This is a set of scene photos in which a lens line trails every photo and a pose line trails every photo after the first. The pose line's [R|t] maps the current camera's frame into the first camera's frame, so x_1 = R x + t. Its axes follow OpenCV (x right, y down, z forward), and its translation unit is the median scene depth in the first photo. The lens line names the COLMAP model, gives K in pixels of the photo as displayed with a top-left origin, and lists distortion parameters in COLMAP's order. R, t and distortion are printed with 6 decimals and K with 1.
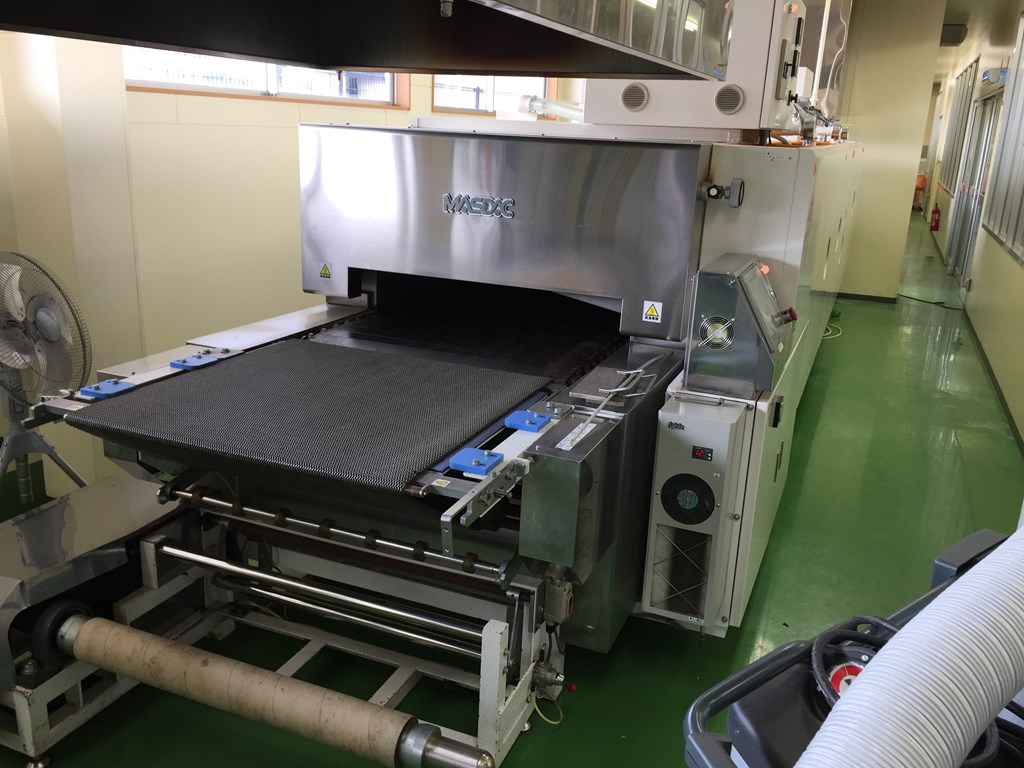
lens RADIAL K [[878.0, 0, 513.5], [0, 878.0, 379.1], [0, 0, 1]] dist [0.112124, -0.149994]
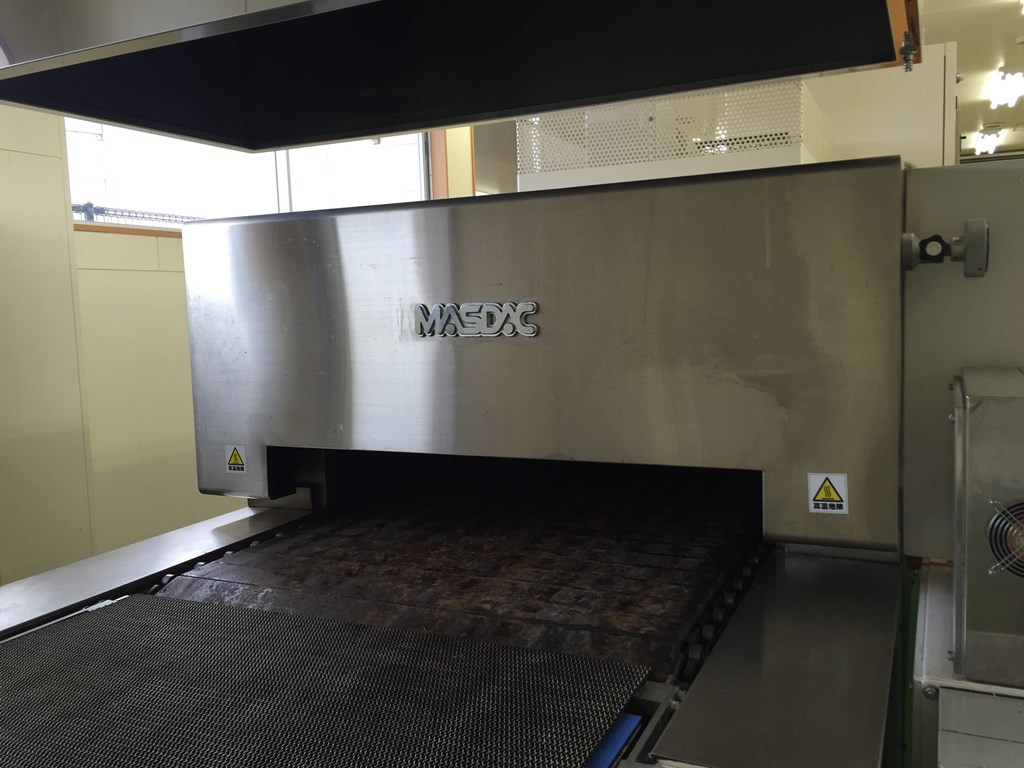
lens RADIAL K [[878.0, 0, 513.5], [0, 878.0, 379.1], [0, 0, 1]] dist [0.112124, -0.149994]
pose [[0.995980, -0.069351, -0.056703, 0.013661], [0.056914, 0.978687, -0.197314, -0.050872], [0.069178, 0.193293, 0.978699, 0.485907]]
